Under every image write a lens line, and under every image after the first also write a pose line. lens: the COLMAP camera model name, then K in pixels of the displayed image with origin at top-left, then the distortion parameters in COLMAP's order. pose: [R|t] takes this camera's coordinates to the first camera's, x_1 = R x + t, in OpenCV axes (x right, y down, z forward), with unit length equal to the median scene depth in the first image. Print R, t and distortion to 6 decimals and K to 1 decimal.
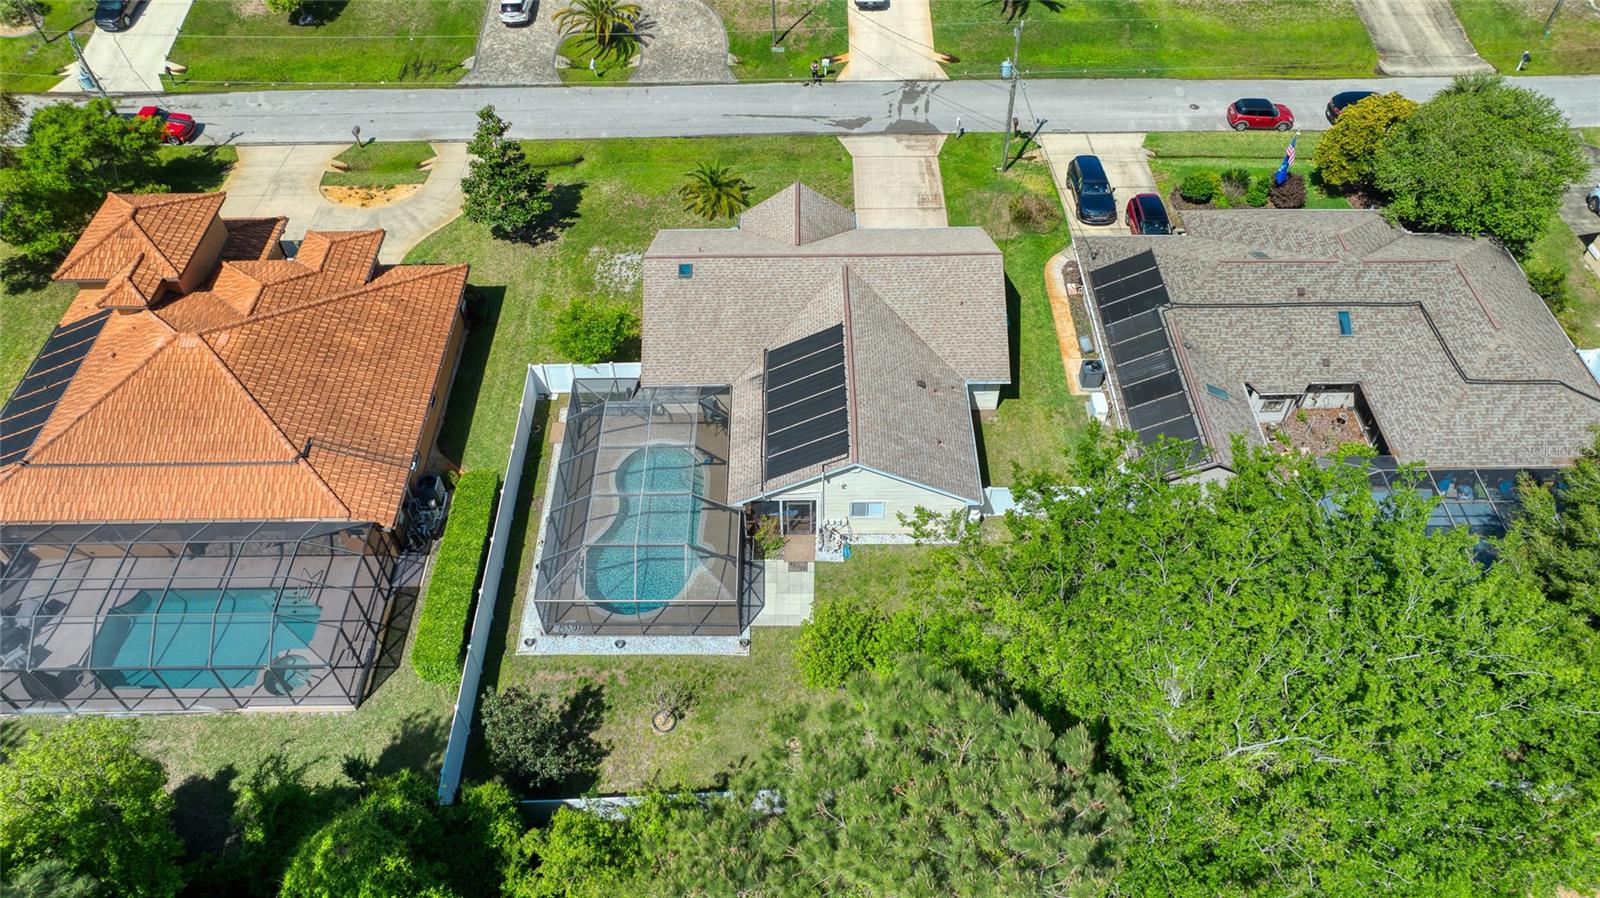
lens RADIAL K [[1135.7, 0, 800.0], [0, 1135.7, 449.0], [0, 0, 1]] dist [-0.021458, 0.006101]
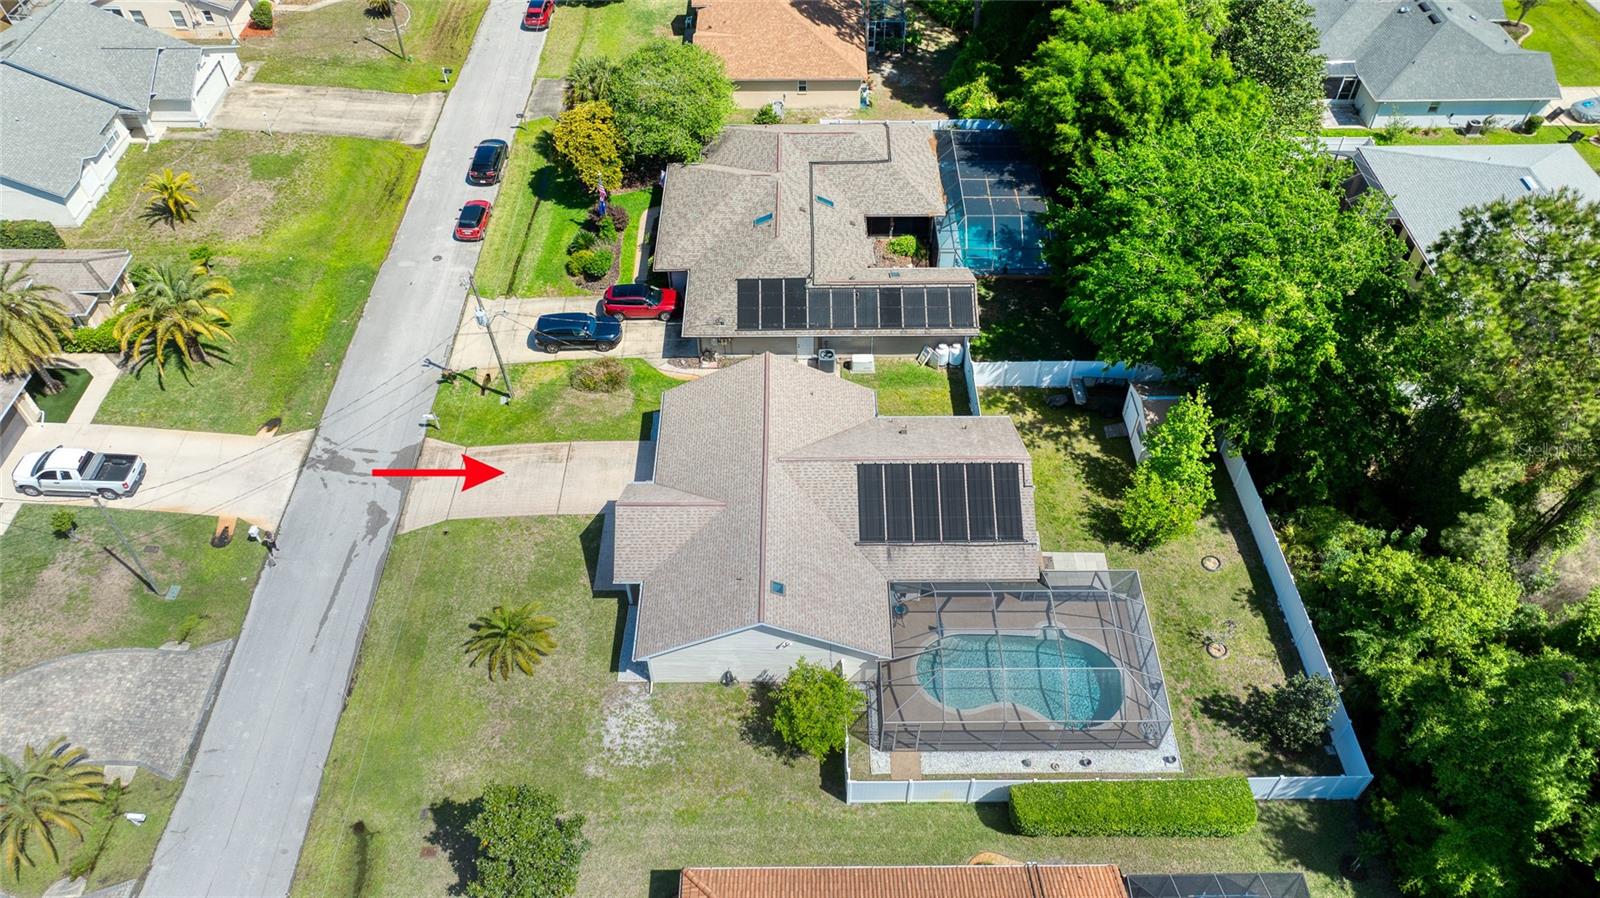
lens RADIAL K [[1135.7, 0, 800.0], [0, 1135.7, 449.0], [0, 0, 1]] dist [-0.021458, 0.006101]
pose [[0.003290, -0.729922, 0.683522, -0.525661], [0.752353, 0.452083, 0.479151, -0.515635], [-0.658751, 0.512674, 0.550647, 0.336375]]
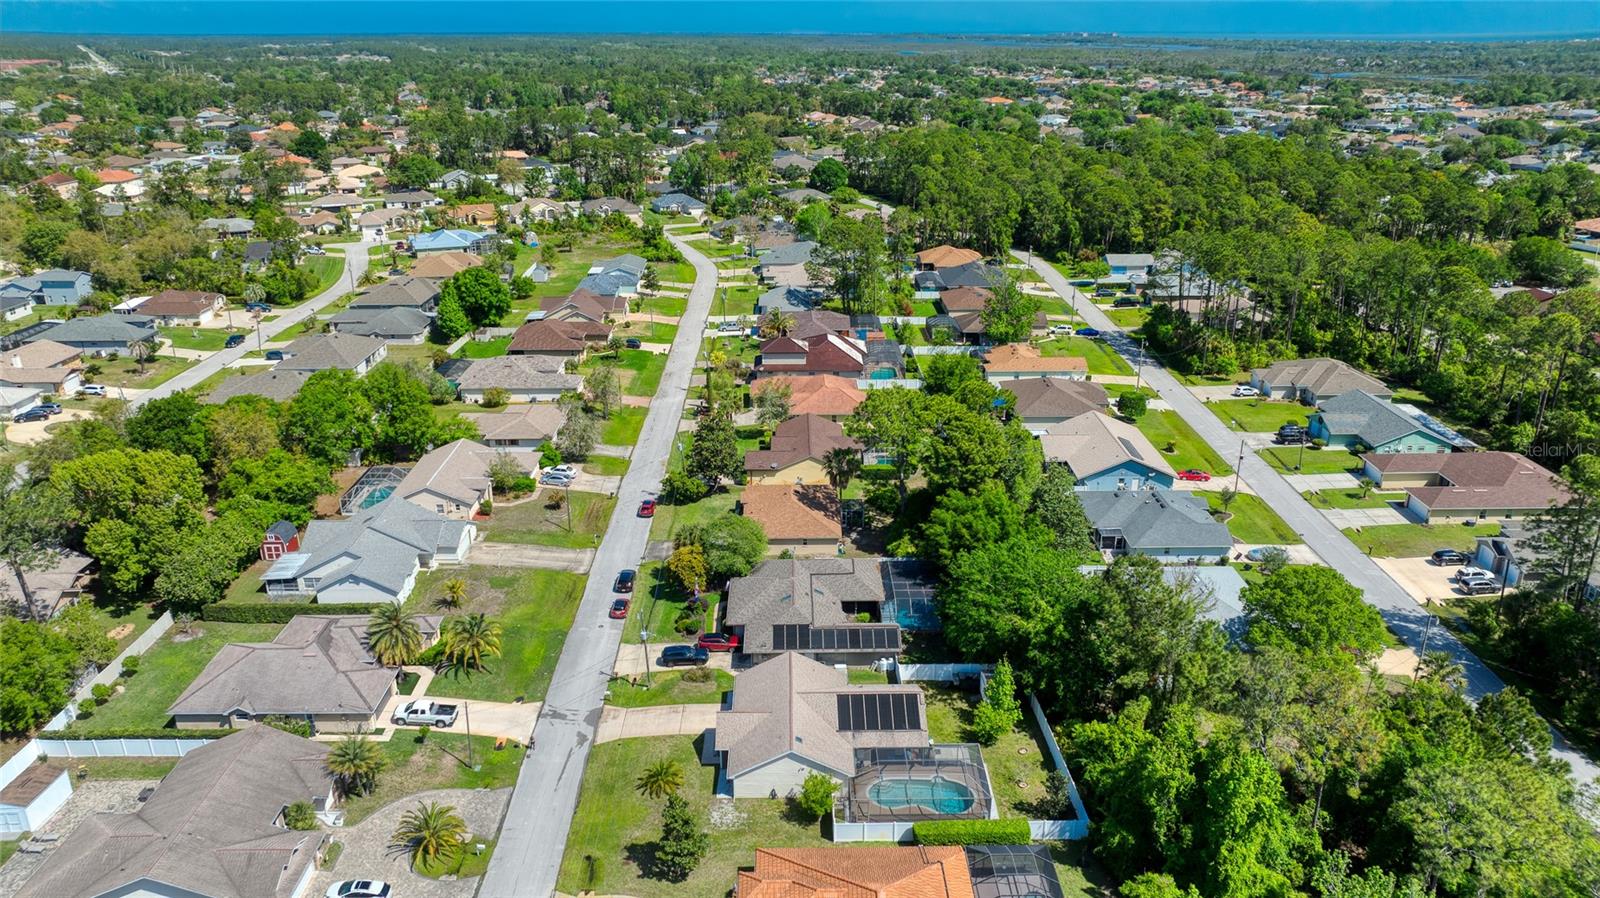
lens RADIAL K [[1135.7, 0, 800.0], [0, 1135.7, 449.0], [0, 0, 1]] dist [-0.021458, 0.006101]
pose [[-0.004815, -0.346870, 0.937901, -1.390476], [0.751067, 0.617970, 0.232403, -0.728139], [-0.660208, 0.705545, 0.257547, 0.128041]]
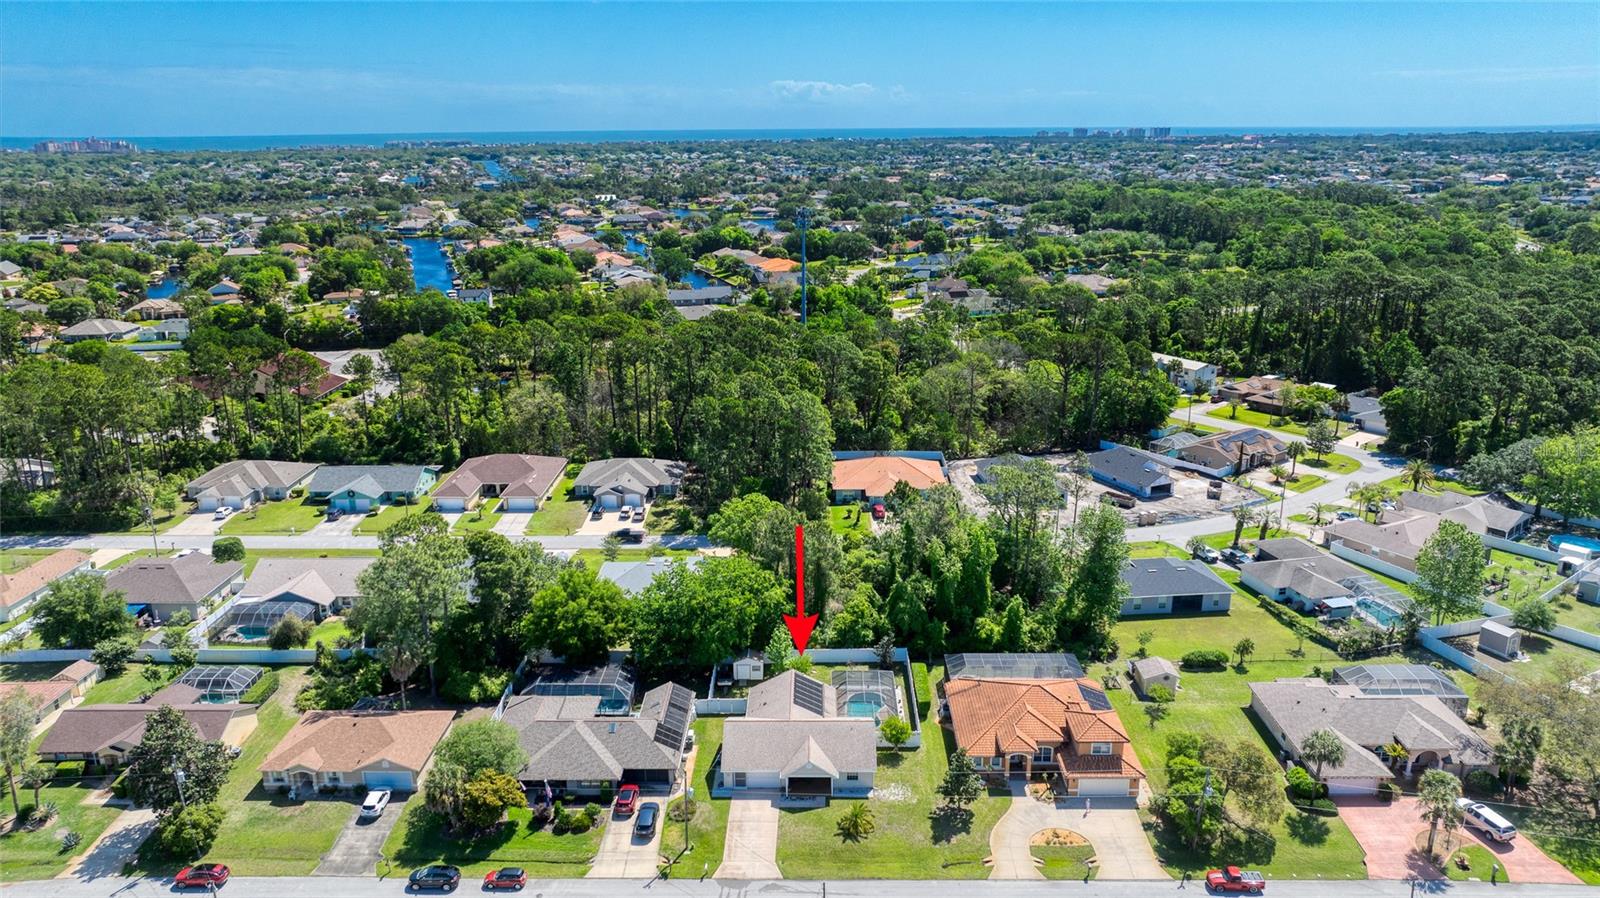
lens RADIAL K [[1135.7, 0, 800.0], [0, 1135.7, 449.0], [0, 0, 1]] dist [-0.021458, 0.006101]
pose [[-0.999497, 0.009380, 0.030291, -0.046518], [0.031383, 0.429497, 0.902523, -2.069453], [-0.004544, 0.903019, -0.429576, 1.217654]]
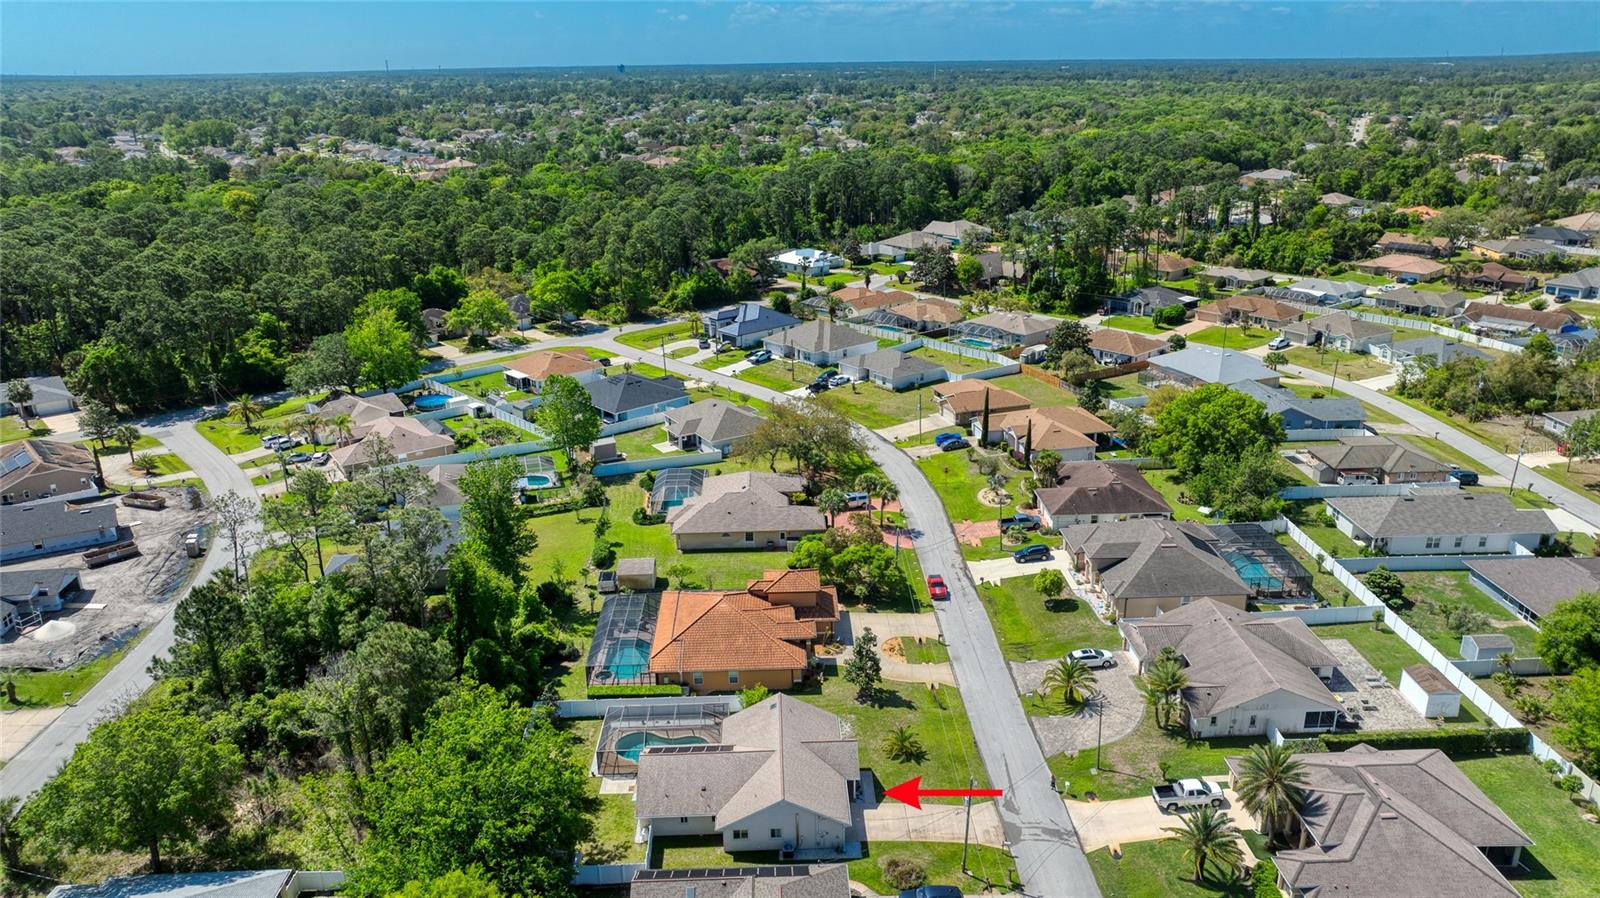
lens RADIAL K [[1135.7, 0, 800.0], [0, 1135.7, 449.0], [0, 0, 1]] dist [-0.021458, 0.006101]
pose [[0.026374, 0.329117, -0.943921, 1.349123], [-0.739889, 0.641383, 0.202958, -0.729828], [0.672212, 0.693044, 0.260426, 0.146411]]
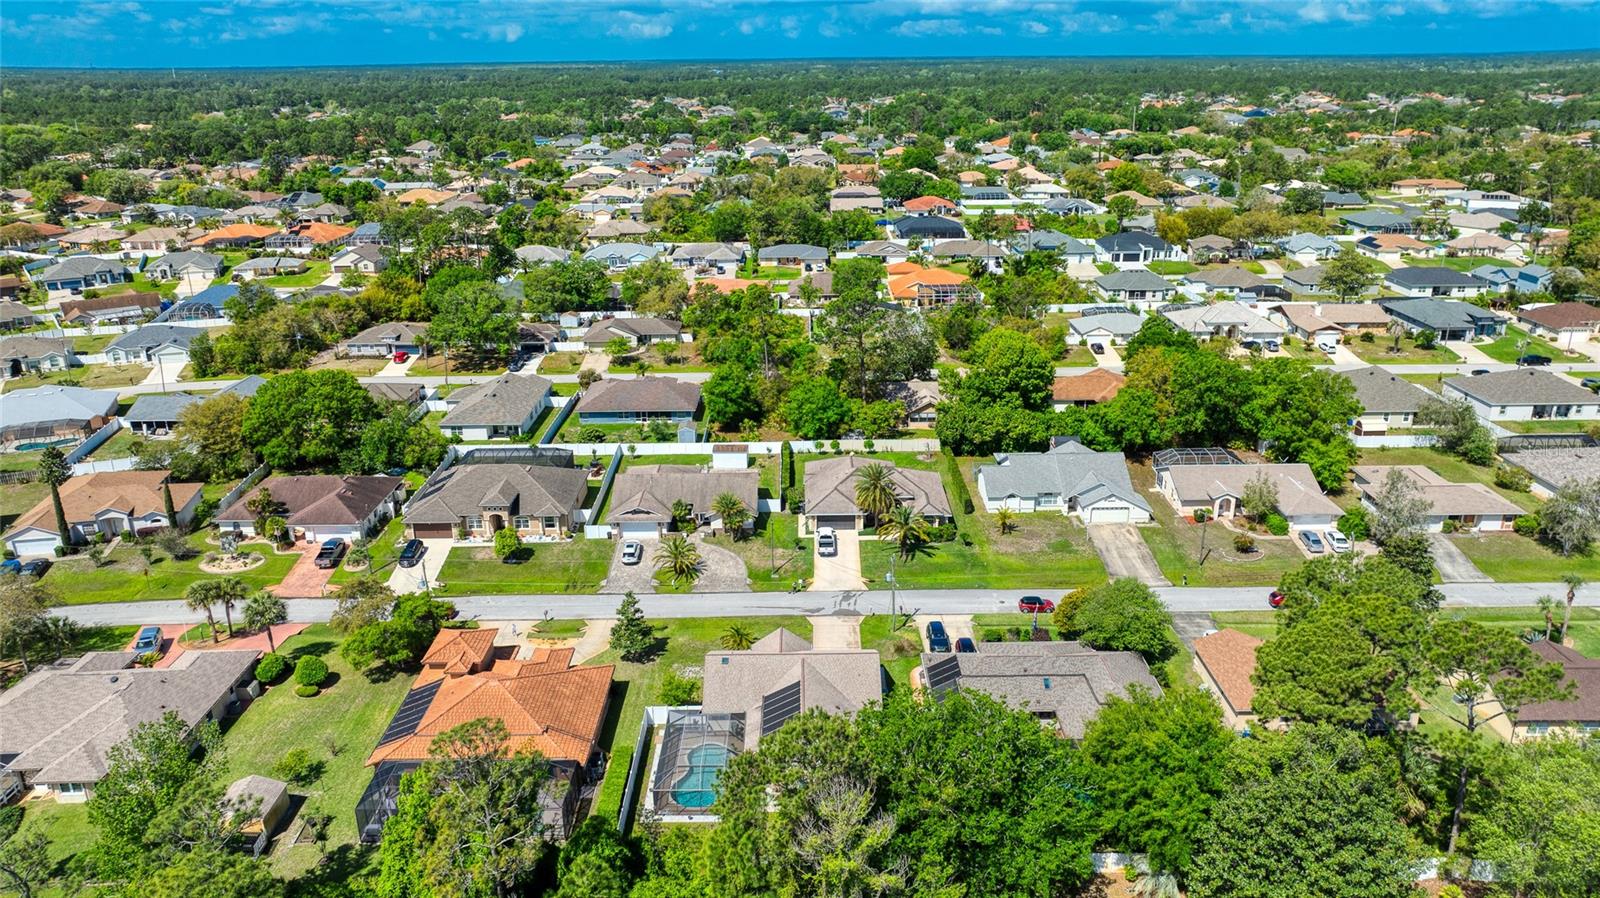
lens RADIAL K [[1135.7, 0, 800.0], [0, 1135.7, 449.0], [0, 0, 1]] dist [-0.021458, 0.006101]
pose [[0.999952, -0.002940, -0.009332, 0.044819], [-0.001964, 0.874073, -0.485790, 0.409816], [0.009585, 0.485785, 0.874026, -0.797928]]
